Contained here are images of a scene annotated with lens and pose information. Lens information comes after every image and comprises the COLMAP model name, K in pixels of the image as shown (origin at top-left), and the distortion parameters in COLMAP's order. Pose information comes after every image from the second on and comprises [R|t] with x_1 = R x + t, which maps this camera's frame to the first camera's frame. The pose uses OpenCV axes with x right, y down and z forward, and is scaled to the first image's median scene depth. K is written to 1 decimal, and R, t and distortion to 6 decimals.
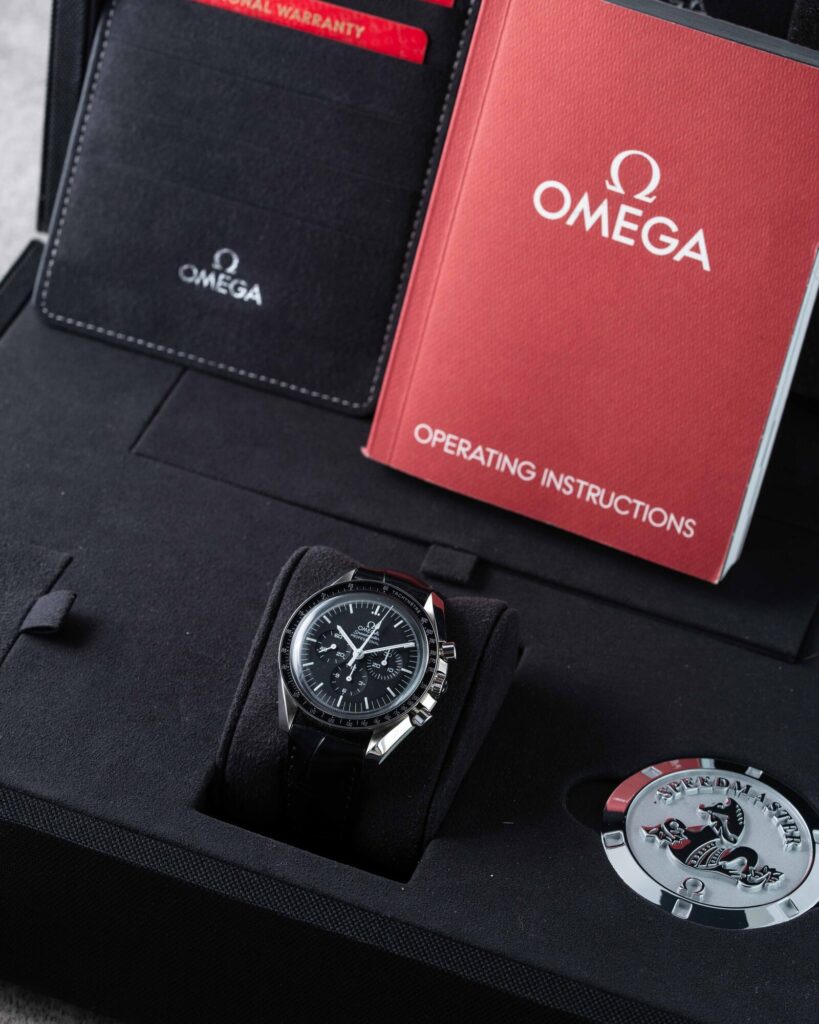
lens RADIAL K [[4669.1, 0, 409.3], [0, 4669.1, 509.0], [0, 0, 1]] dist [0.082550, 0.000000]
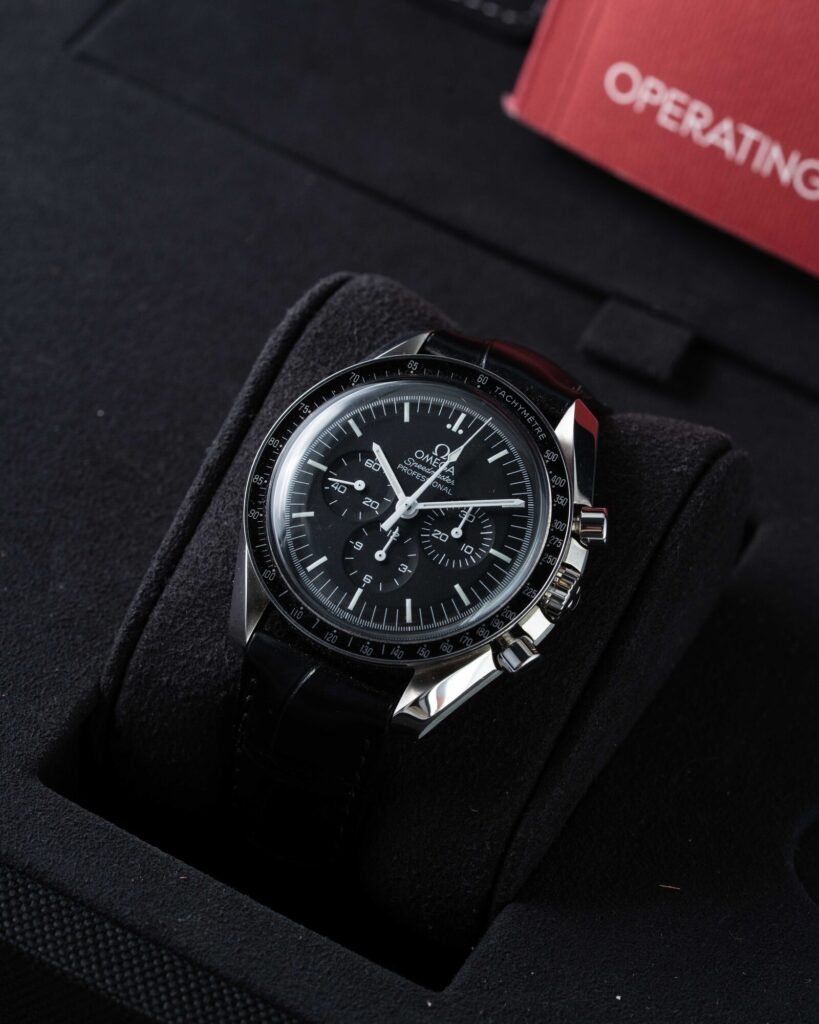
lens RADIAL K [[4669.1, 0, 403.1], [0, 4669.1, 514.5], [0, 0, 1]] dist [0.082550, 0.000000]
pose [[0.989043, 0.129801, -0.070320, 0.022851], [-0.124918, 0.989702, 0.069894, -0.002143], [0.078668, -0.060344, 0.995073, 0.513035]]
